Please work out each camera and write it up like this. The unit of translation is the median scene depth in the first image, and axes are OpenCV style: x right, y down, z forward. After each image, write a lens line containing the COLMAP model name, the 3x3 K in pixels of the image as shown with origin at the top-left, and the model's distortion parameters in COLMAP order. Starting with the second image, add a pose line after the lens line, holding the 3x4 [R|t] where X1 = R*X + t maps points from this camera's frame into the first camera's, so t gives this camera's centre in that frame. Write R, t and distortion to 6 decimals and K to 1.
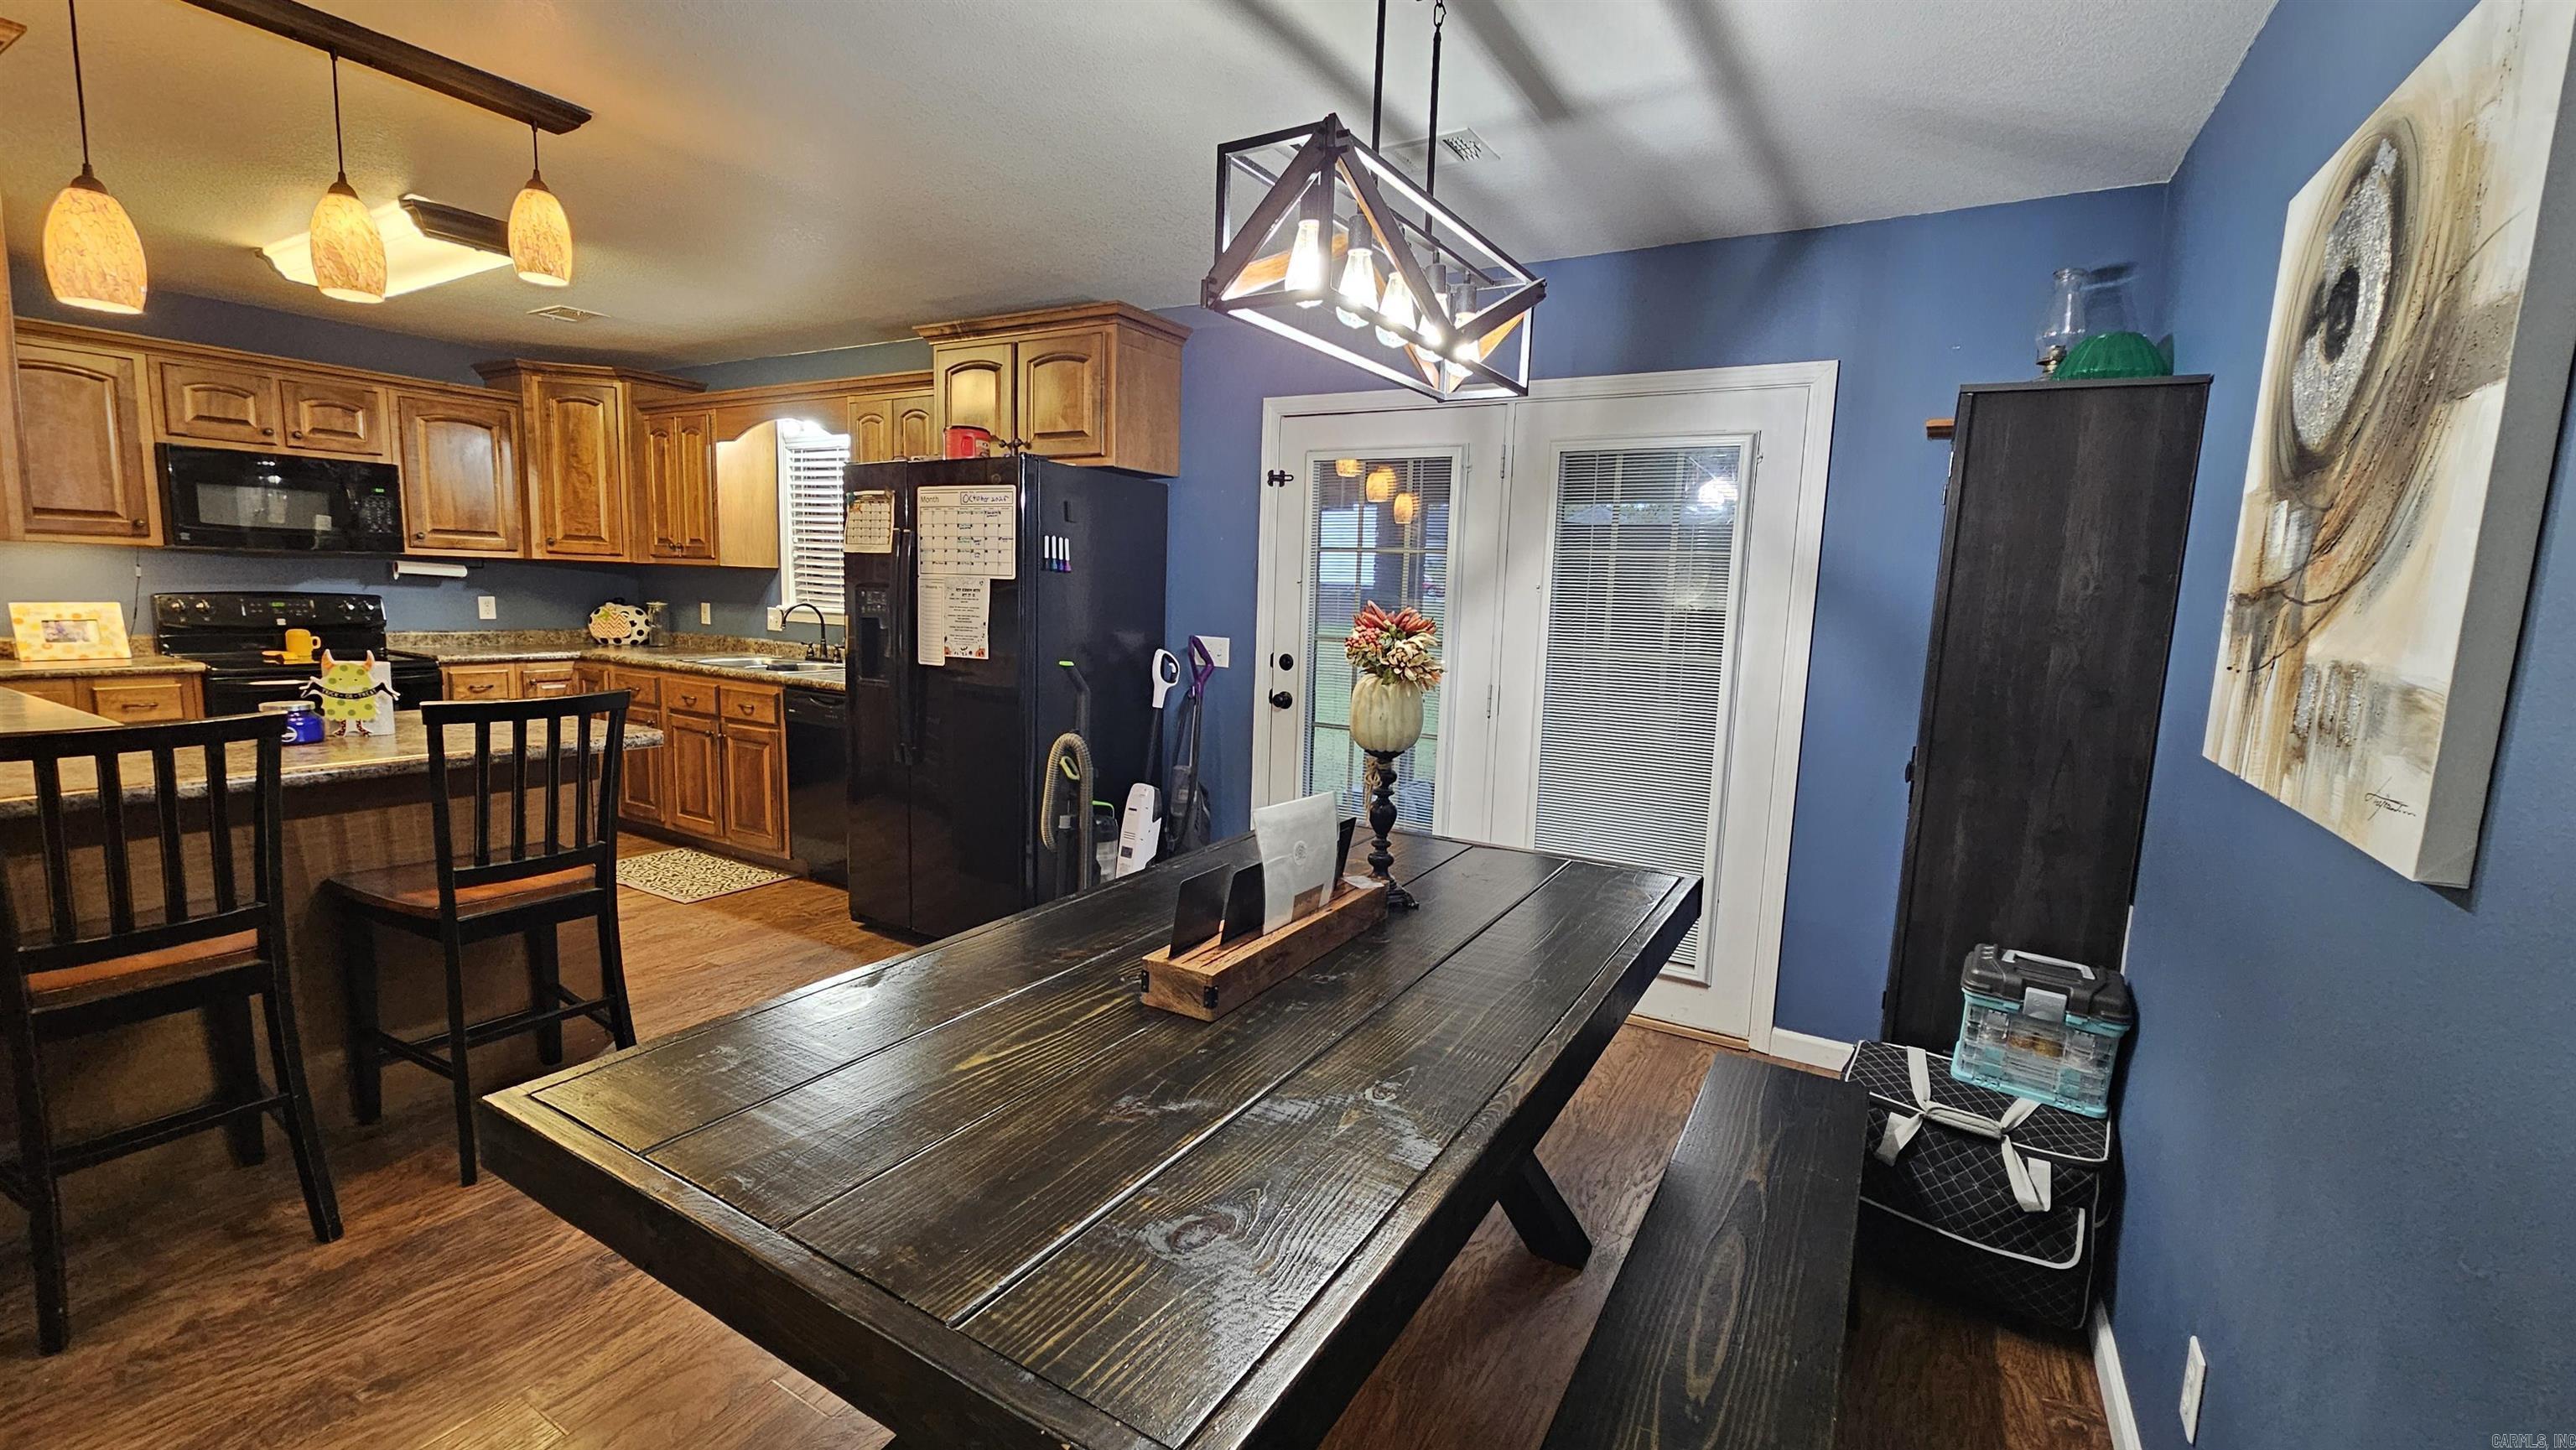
lens RADIAL K [[1055.3, 0, 1305.7], [0, 1055.3, 726.3], [0, 0, 1]] dist [-0.004178, 0.001035]
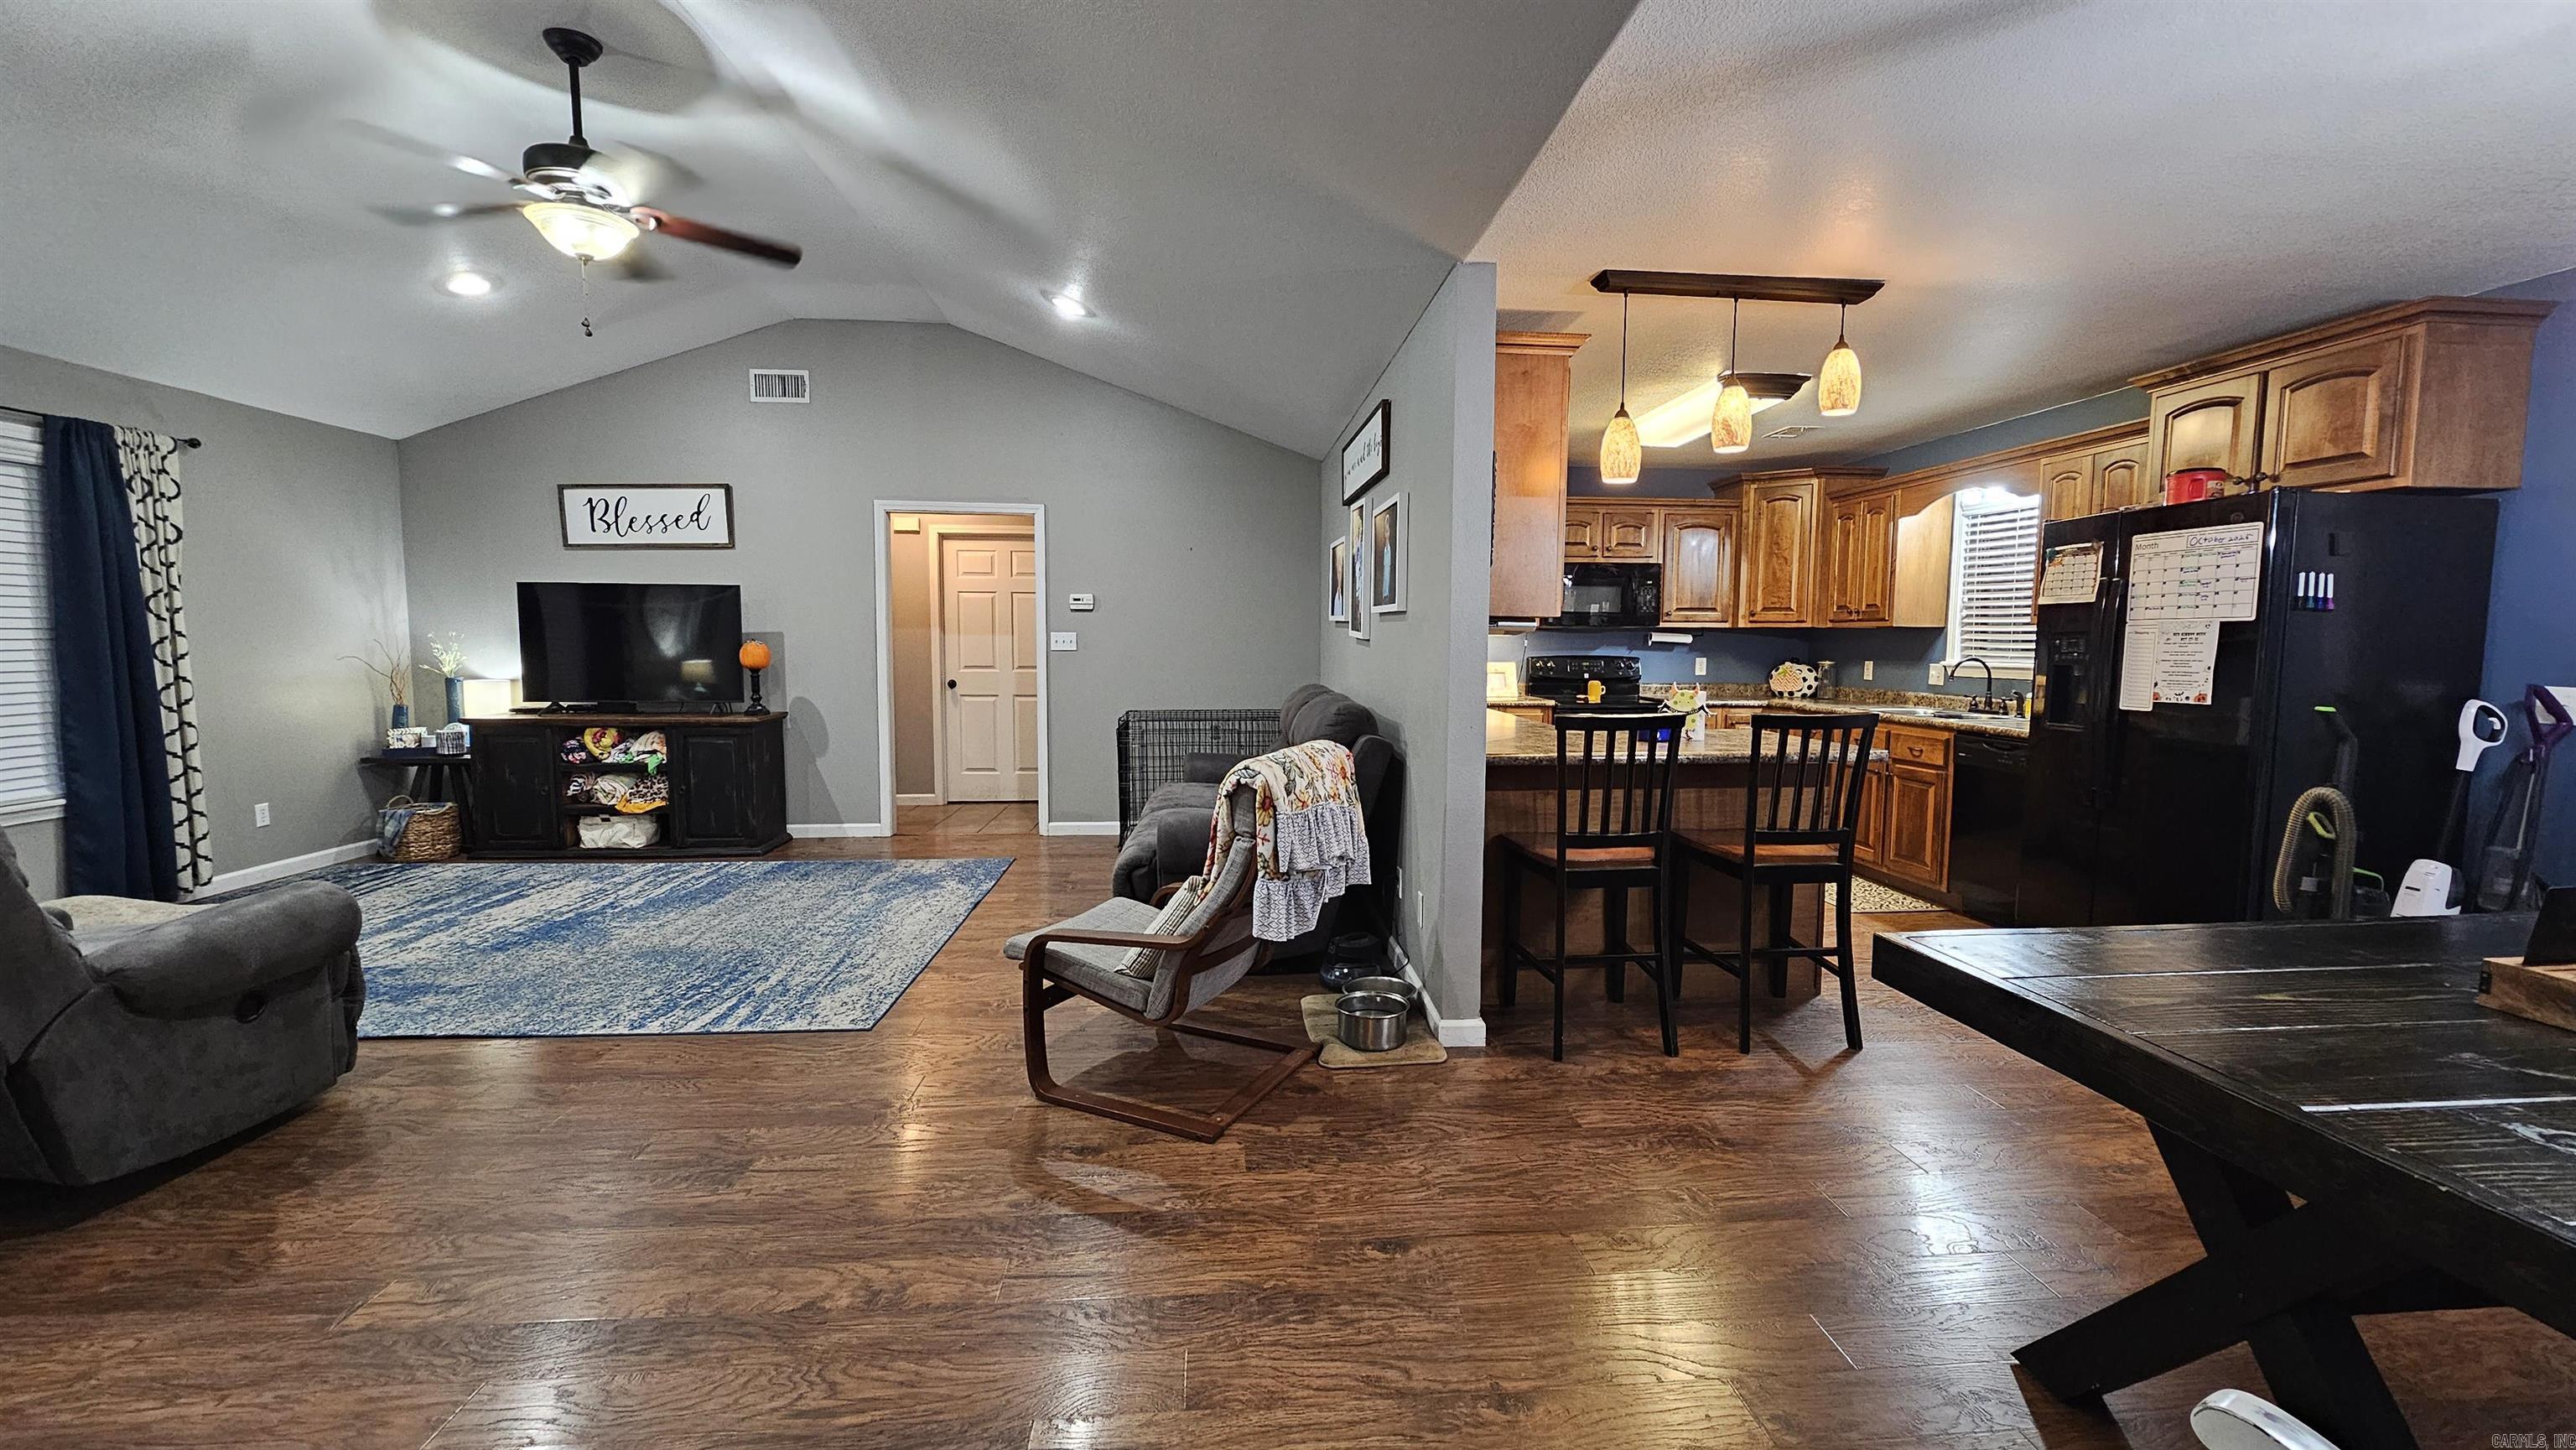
lens RADIAL K [[1050.5, 0, 1302.3], [0, 1050.5, 728.4], [0, 0, 1]] dist [-0.003463, 0.000869]
pose [[0.576824, 0.037214, -0.816020, 0.001492], [-0.091390, 0.995630, -0.019196, 0.042988], [0.811740, 0.085649, 0.577705, -0.184283]]
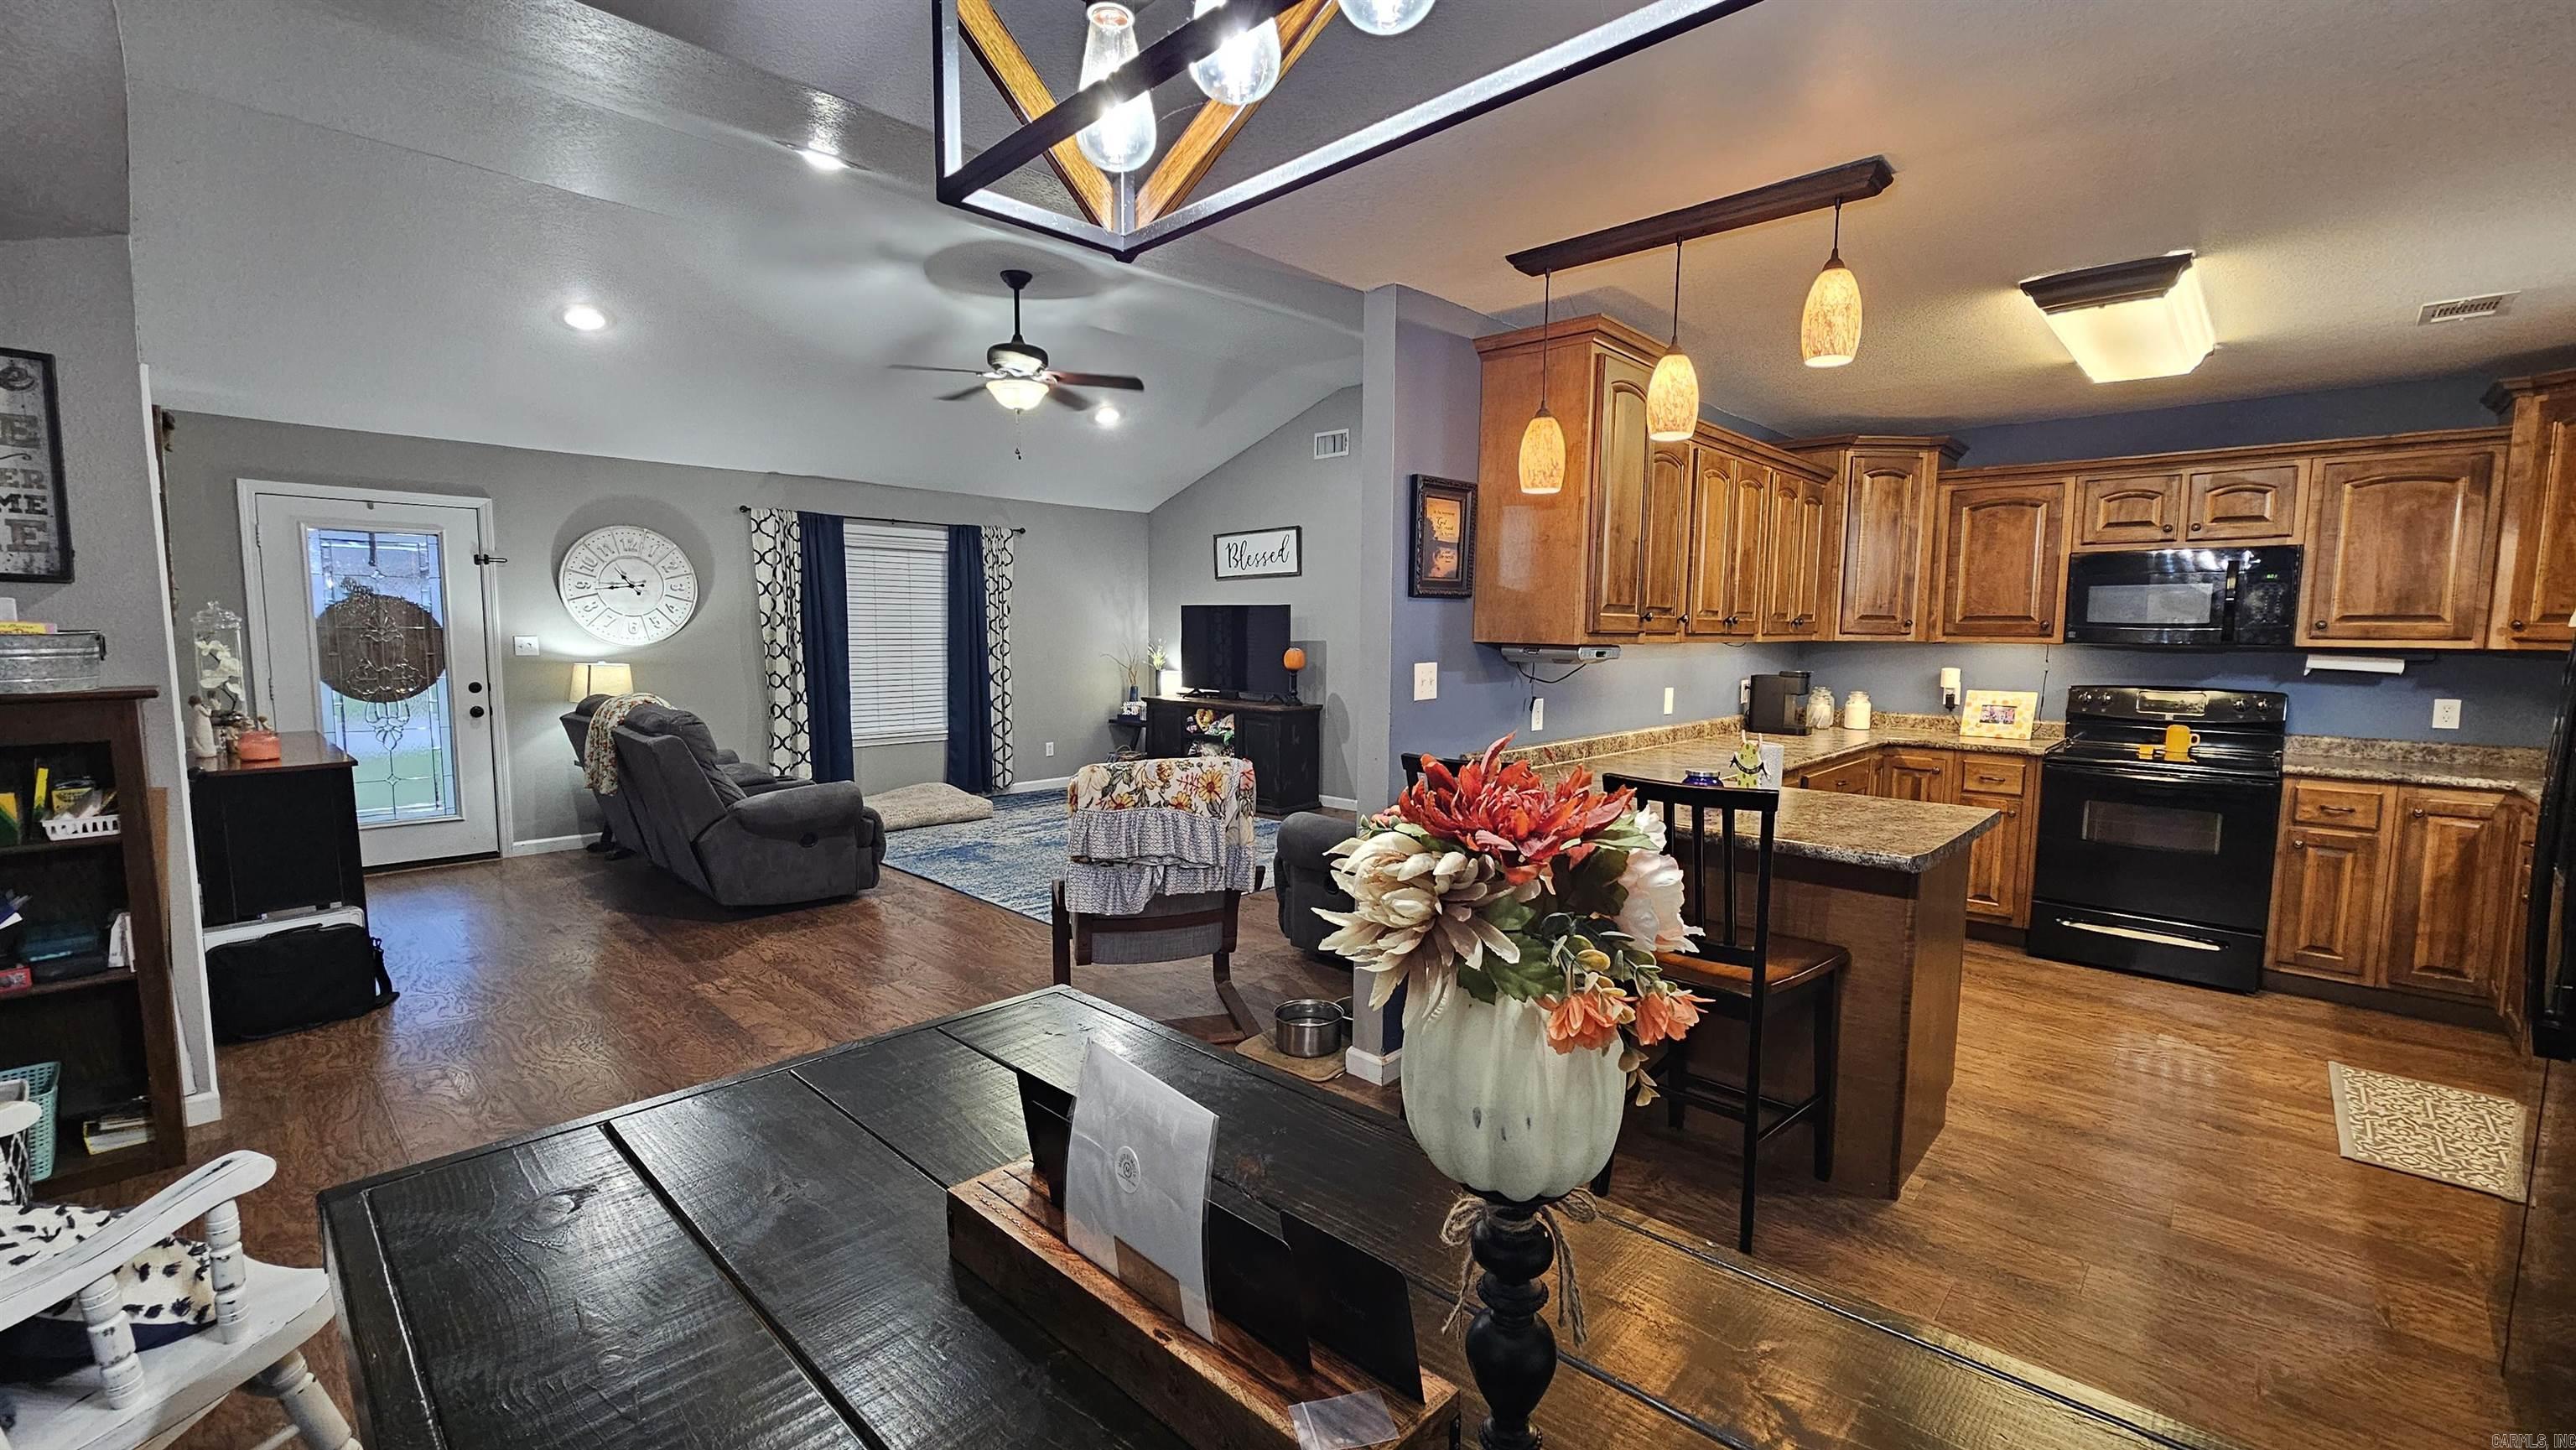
lens RADIAL K [[1050.5, 0, 1302.3], [0, 1050.5, 728.4], [0, 0, 1]] dist [-0.003463, 0.000869]
pose [[-0.222861, 0.055077, -0.973293, 0.189708], [-0.143889, 0.985609, 0.088721, -0.063599], [0.964173, 0.159818, -0.211728, 0.459408]]
